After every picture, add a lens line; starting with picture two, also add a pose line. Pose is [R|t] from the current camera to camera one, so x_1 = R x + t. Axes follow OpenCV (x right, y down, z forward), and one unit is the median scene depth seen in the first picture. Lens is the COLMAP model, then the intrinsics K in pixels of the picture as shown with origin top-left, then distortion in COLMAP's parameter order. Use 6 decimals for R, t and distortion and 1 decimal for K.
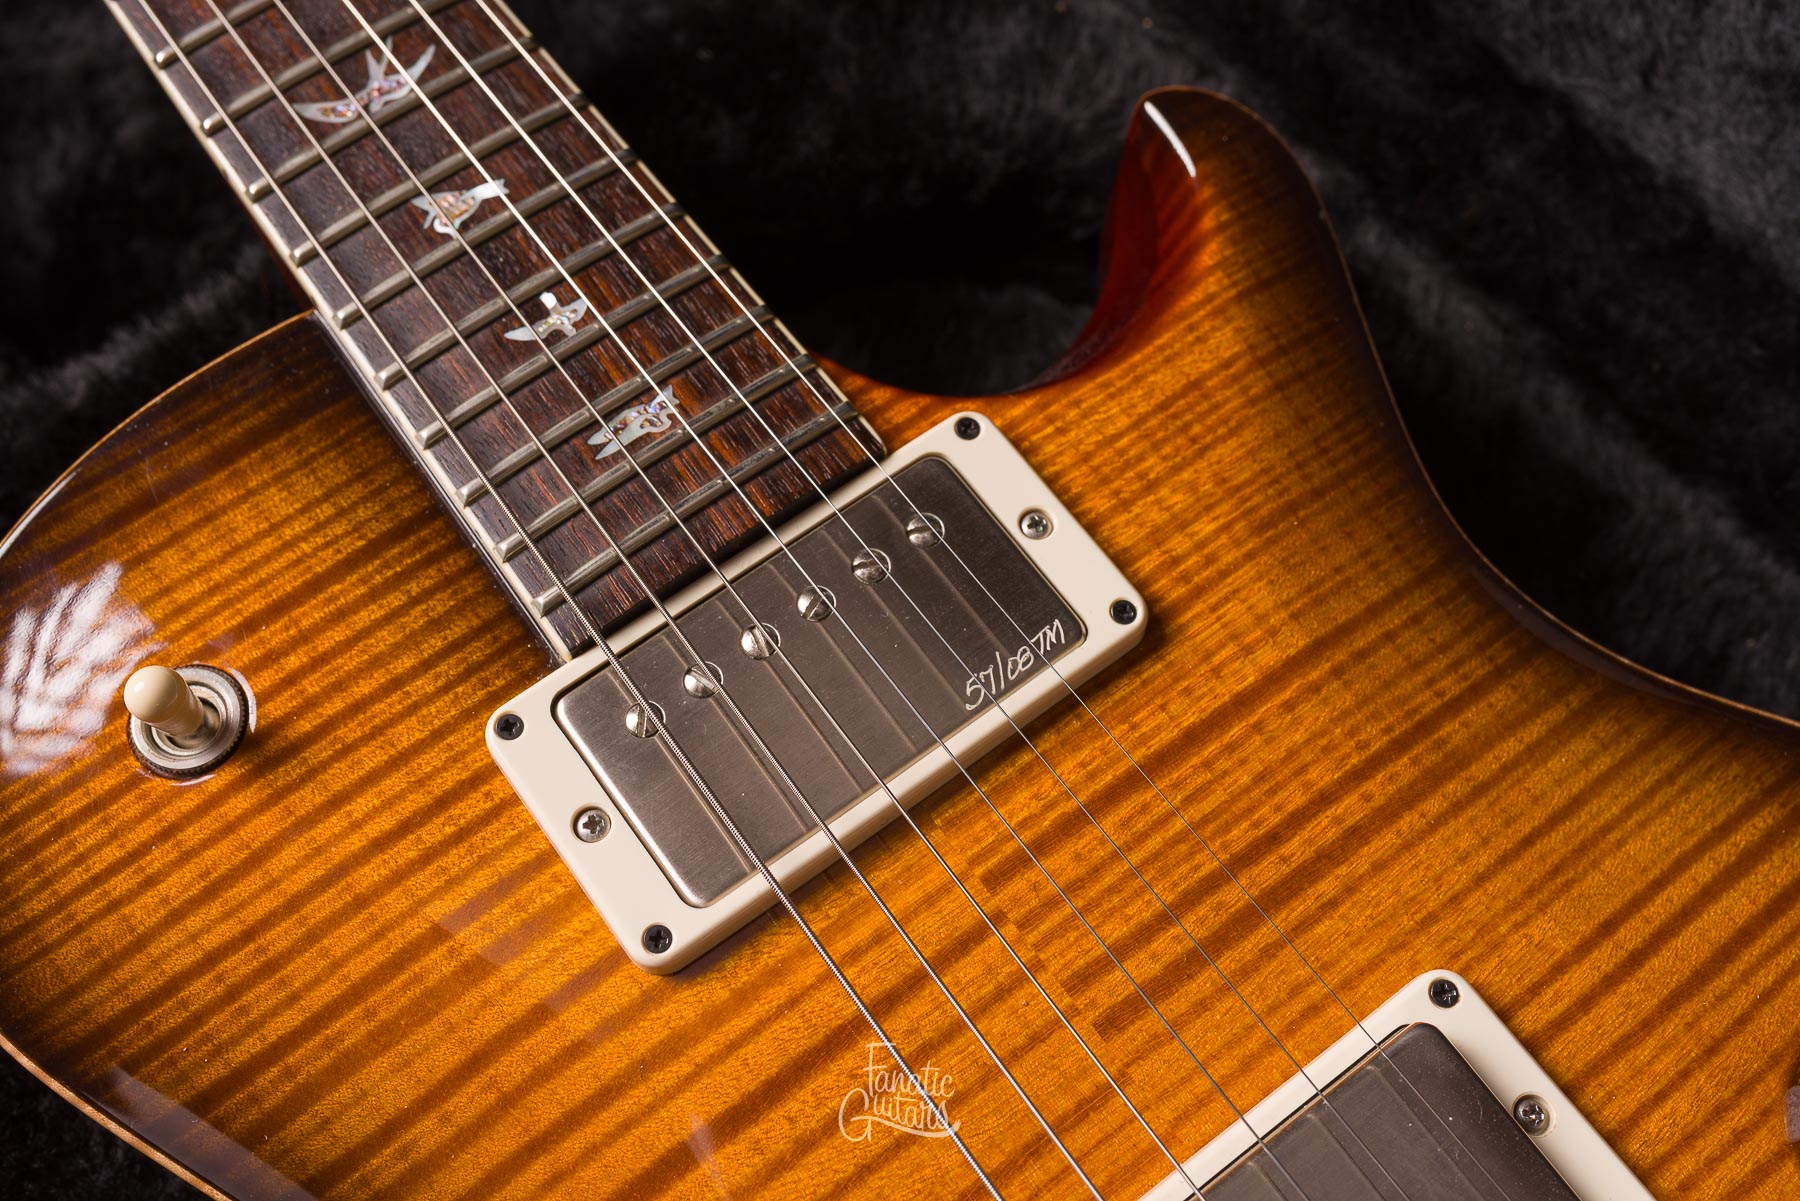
lens RADIAL K [[1840.4, 0, 900.0], [0, 1840.4, 600.5], [0, 0, 1]] dist [-0.004026, 0.011559]
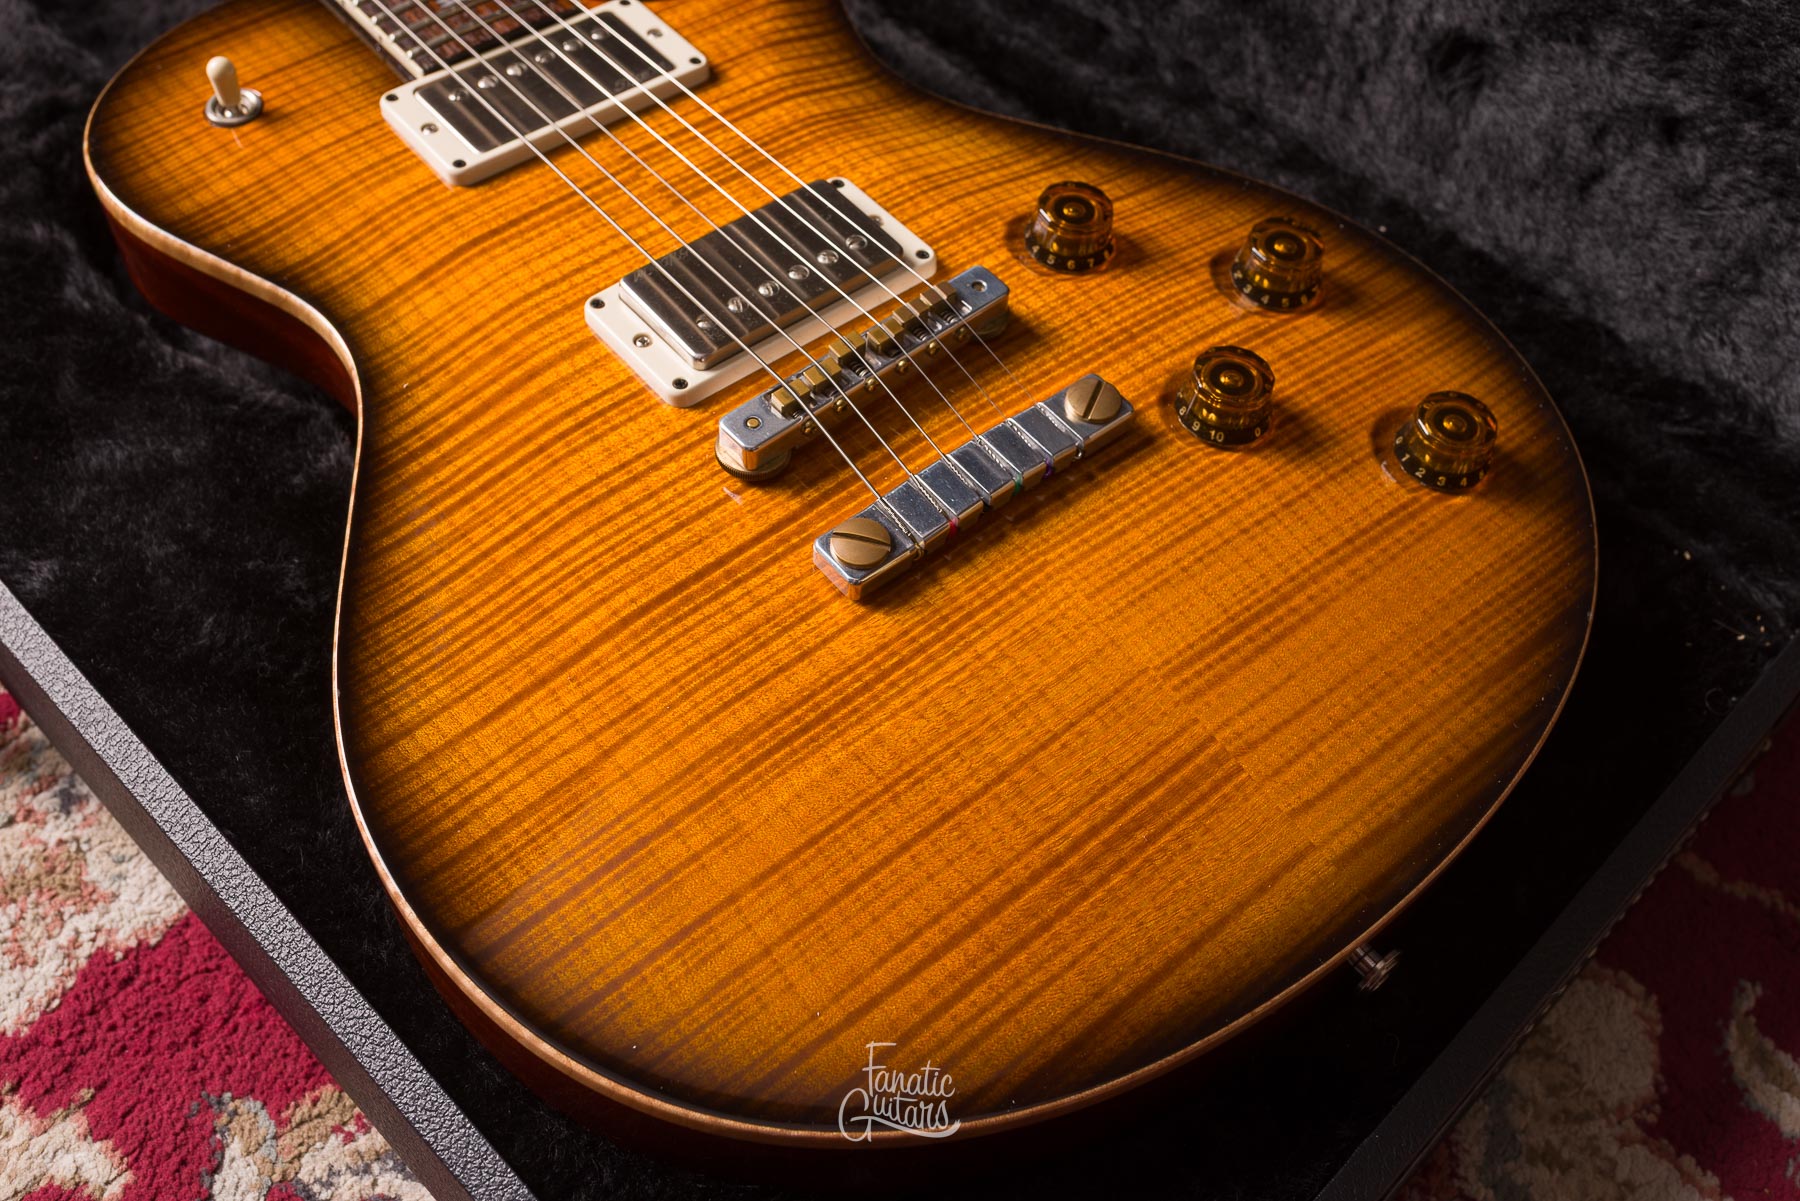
lens RADIAL K [[1768.8, 0, 900.0], [0, 1768.8, 600.5], [0, 0, 1]] dist [-0.000732, -0.007647]
pose [[0.998507, -0.031386, 0.044709, 0.244545], [0.041458, 0.968350, -0.246127, 1.097651], [-0.035569, 0.247613, 0.968206, -0.783623]]
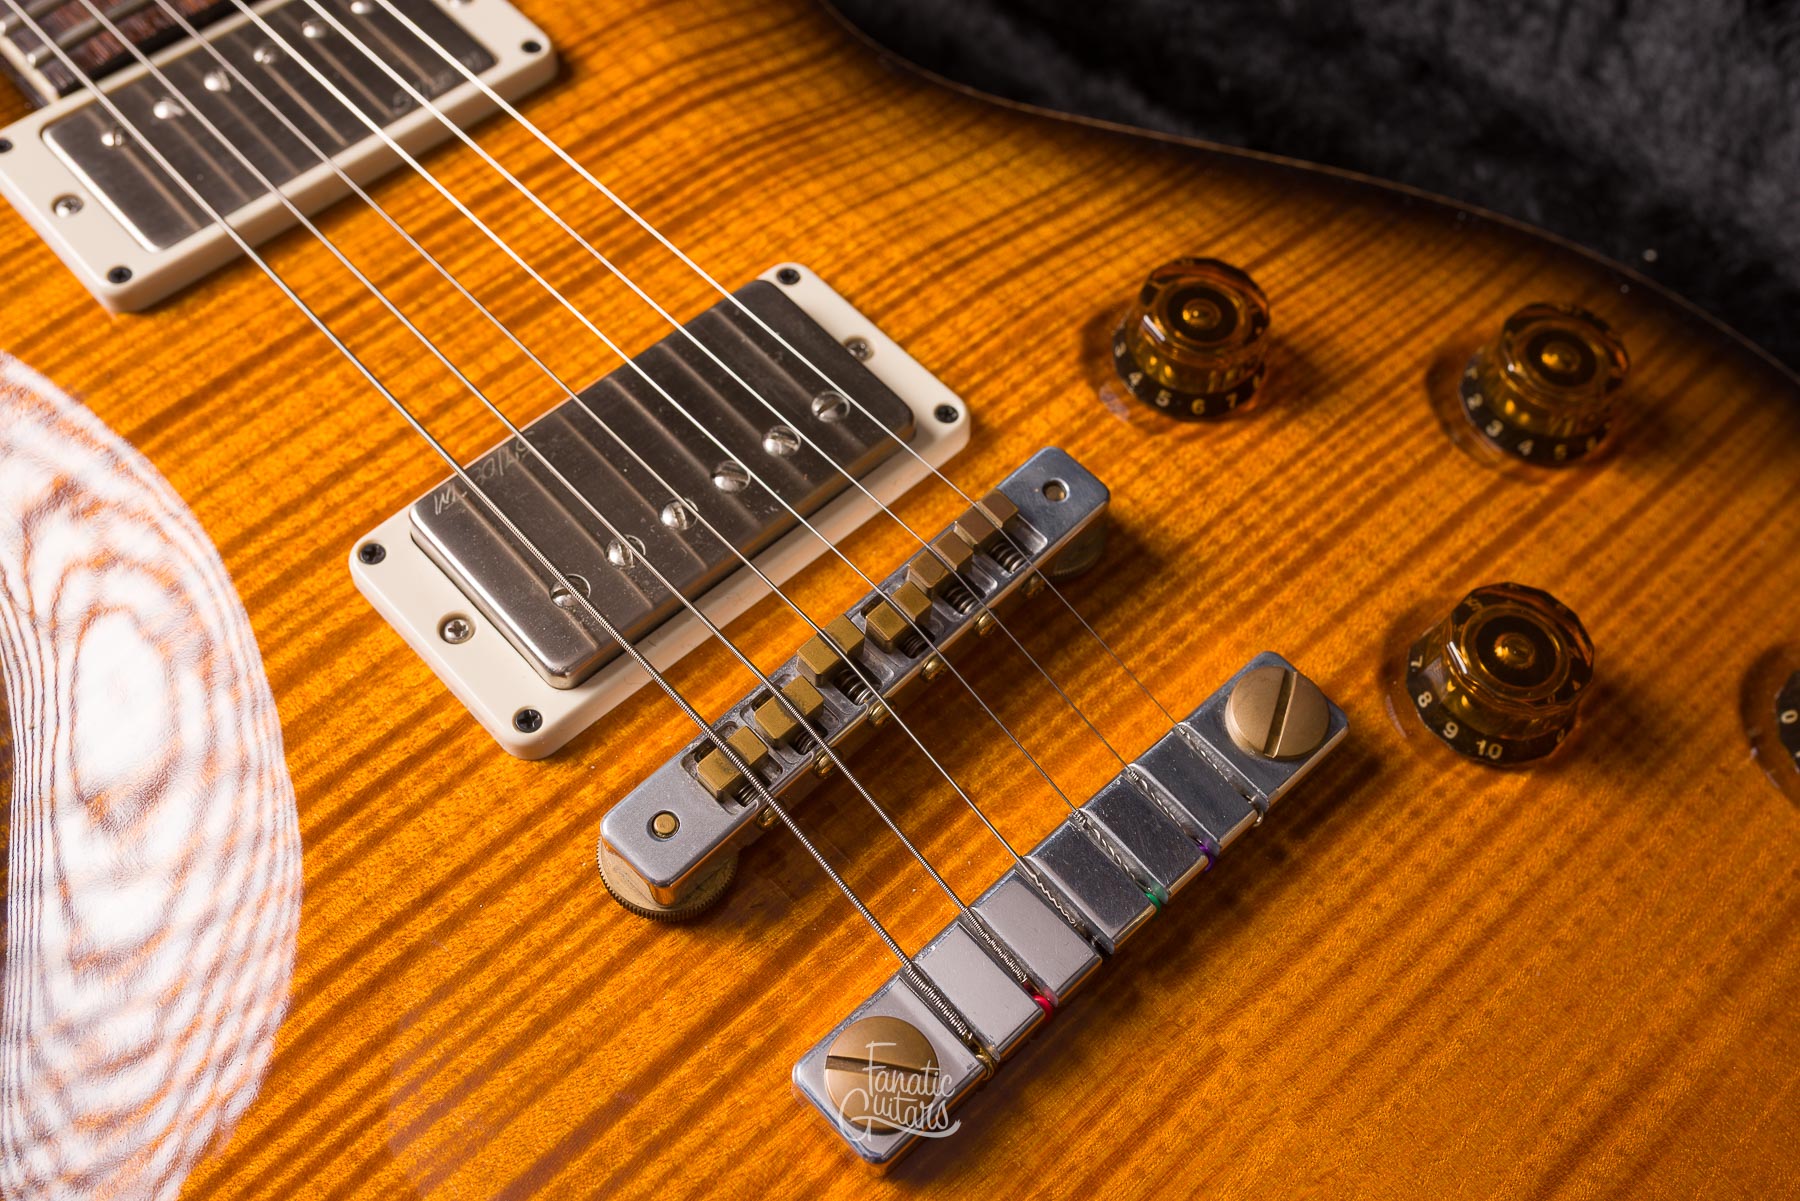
lens RADIAL K [[1830.2, 0, 900.0], [0, 1830.2, 600.5], [0, 0, 1]] dist [0.003142, 0.000750]
pose [[0.993856, -0.085175, 0.070673, 0.248043], [0.094228, 0.986132, -0.136617, 0.557277], [-0.058056, 0.142437, 0.988100, -0.154337]]
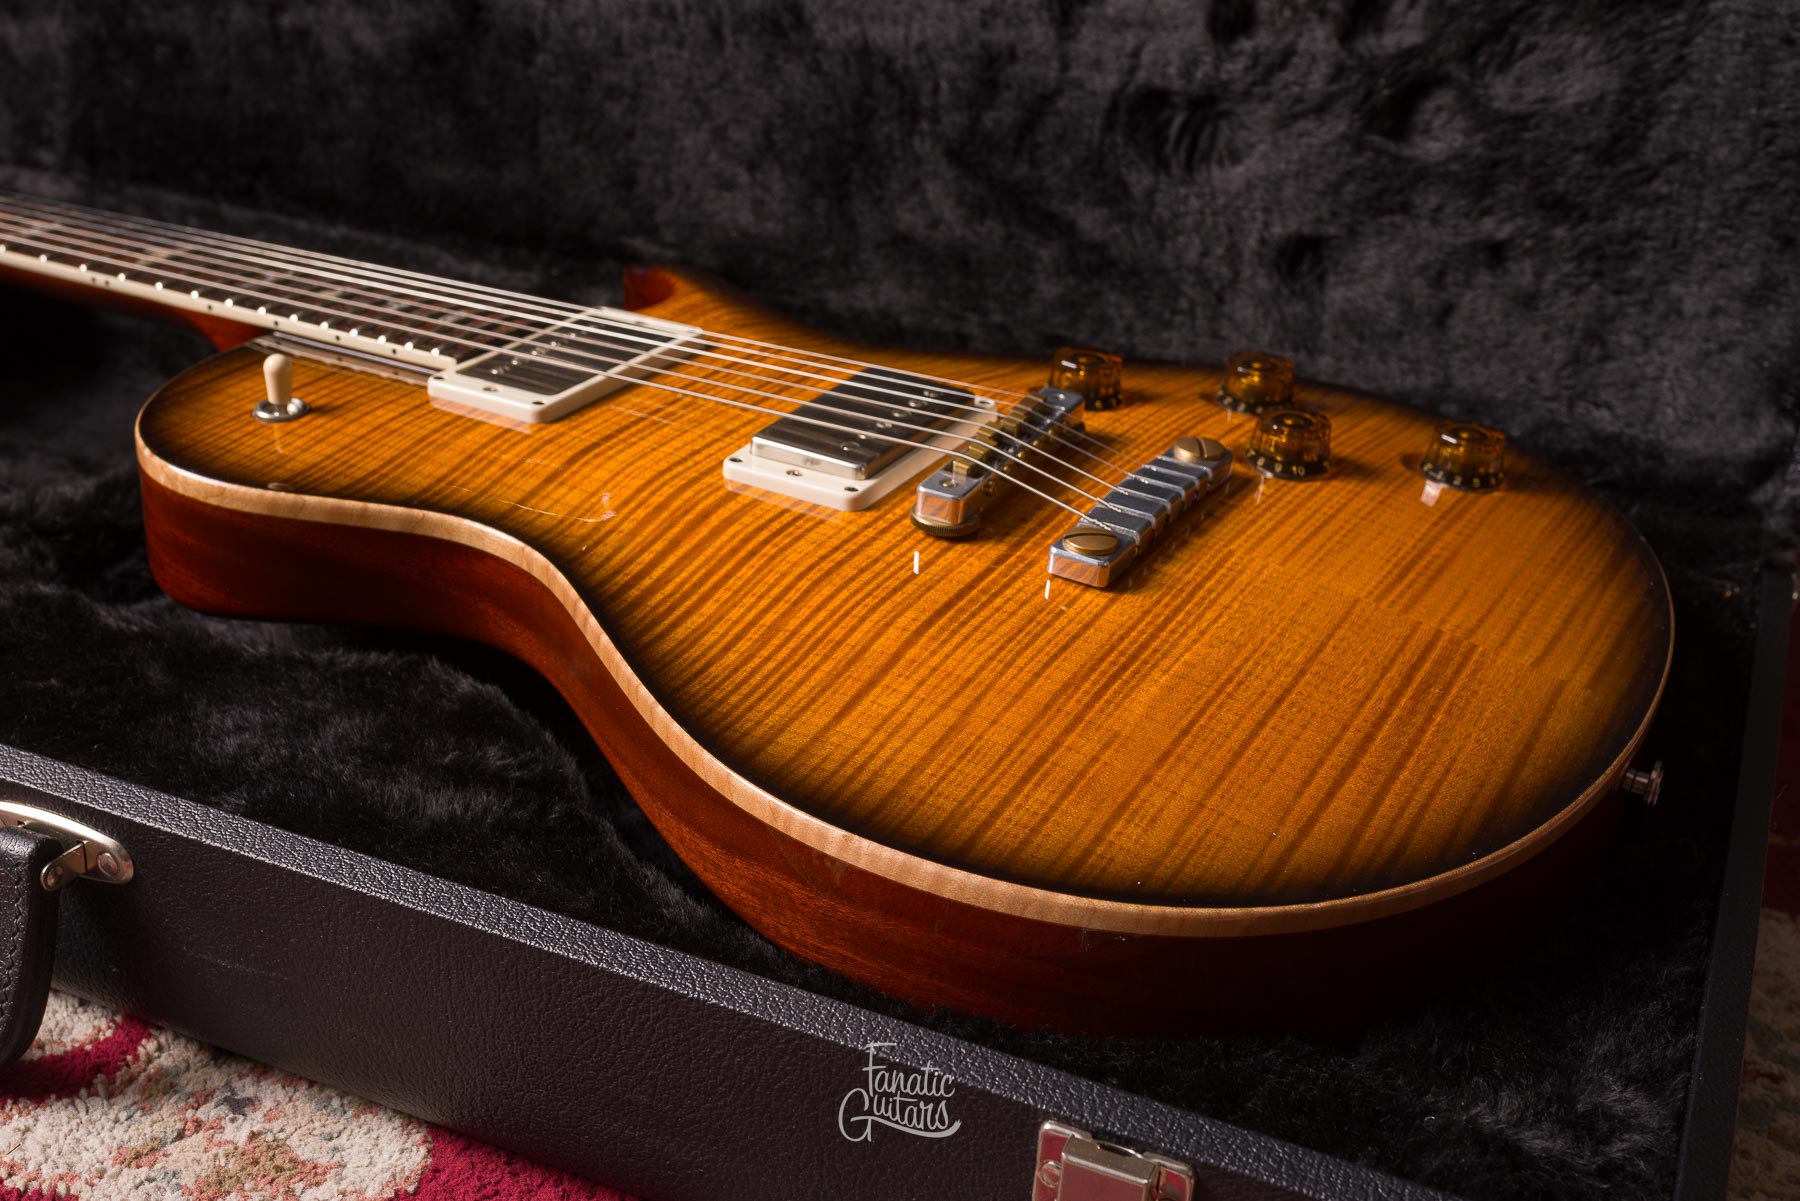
lens RADIAL K [[2096.0, 0, 877.6], [0, 2096.0, 640.1], [0, 0, 1]] dist [-0.001458, -0.025366]
pose [[0.913940, -0.177004, 0.365218, -0.672825], [0.367084, 0.744338, -0.557862, 1.795276], [-0.173101, 0.643918, 0.745255, -0.693276]]
